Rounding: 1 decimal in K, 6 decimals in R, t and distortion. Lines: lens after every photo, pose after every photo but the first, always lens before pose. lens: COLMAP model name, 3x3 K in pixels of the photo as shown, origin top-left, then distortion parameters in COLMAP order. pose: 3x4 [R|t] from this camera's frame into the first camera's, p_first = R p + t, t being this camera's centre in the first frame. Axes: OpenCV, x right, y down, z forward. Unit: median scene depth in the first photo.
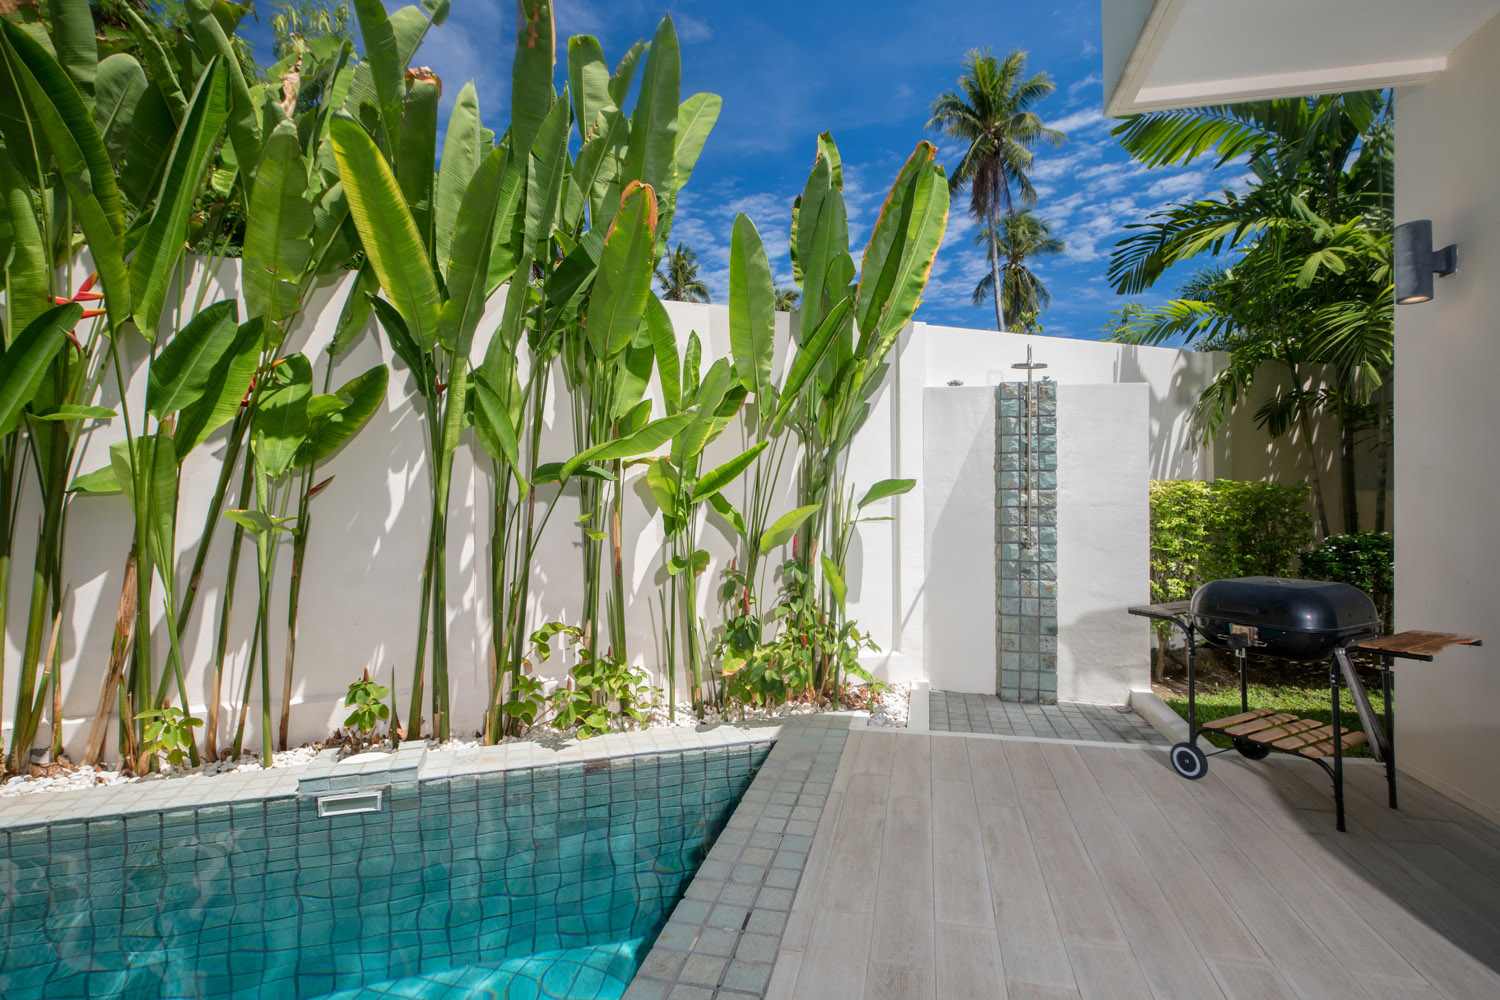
lens RADIAL K [[681.0, 0, 756.9], [0, 681.0, 499.6], [0, 0, 1]] dist [0.006201, 0.004344]
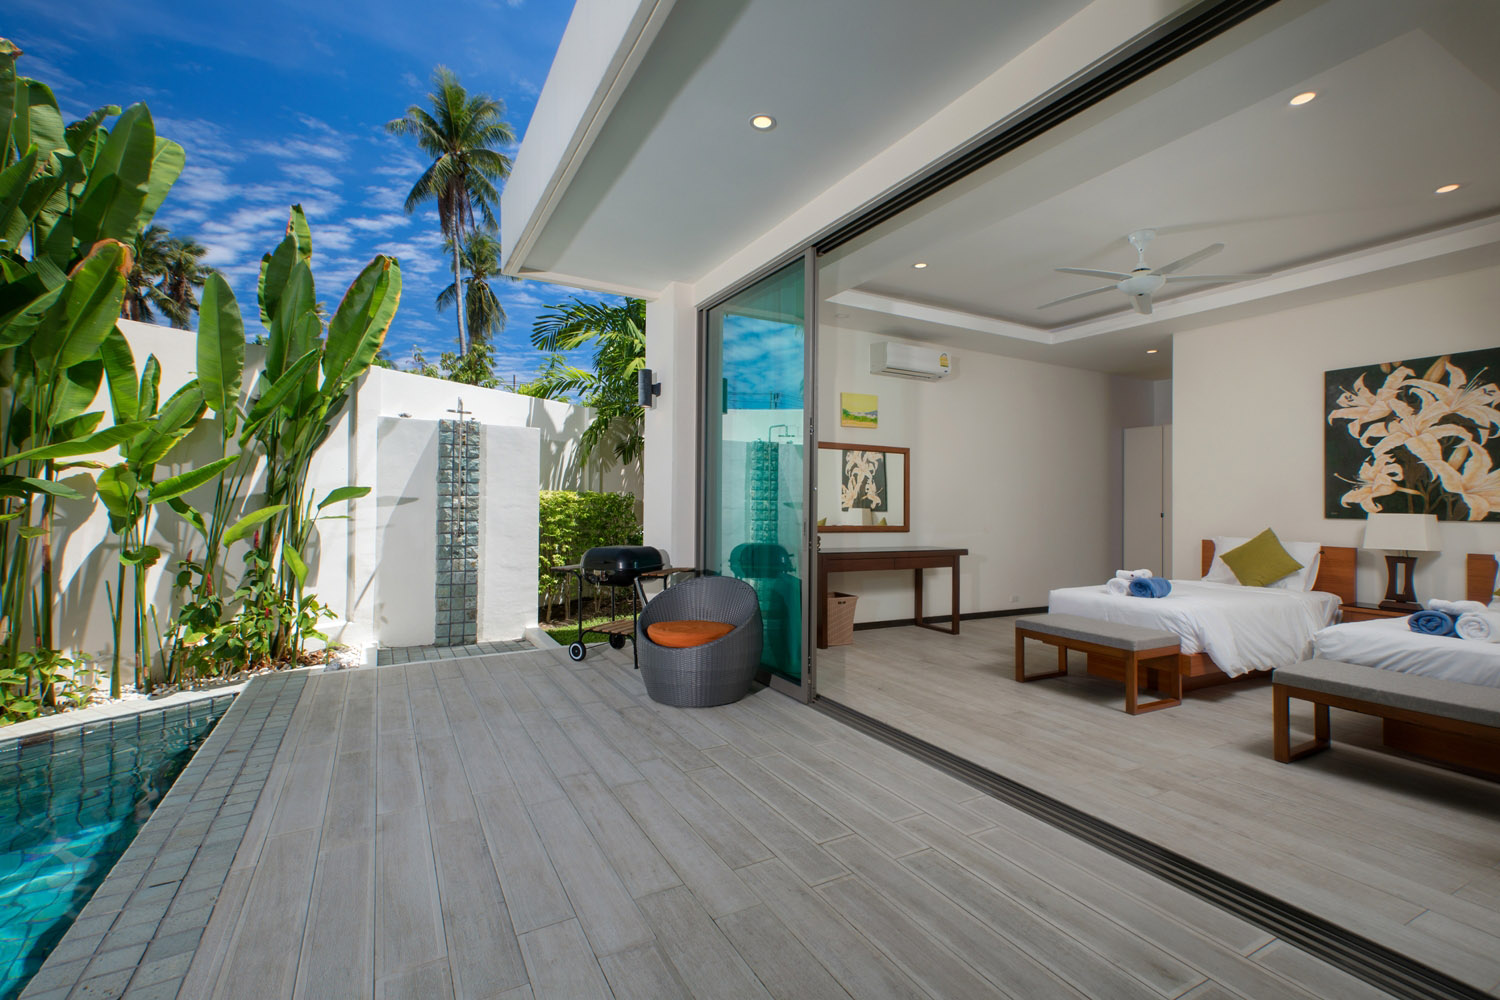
lens RADIAL K [[681.0, 0, 771.8], [0, 681.0, 486.8], [0, 0, 1]] dist [0.006201, 0.004344]
pose [[0.722581, 0.022767, 0.690911, -0.124378], [-0.006272, 0.999632, -0.026381, 0.000385], [-0.691258, 0.014729, 0.722458, -0.519547]]
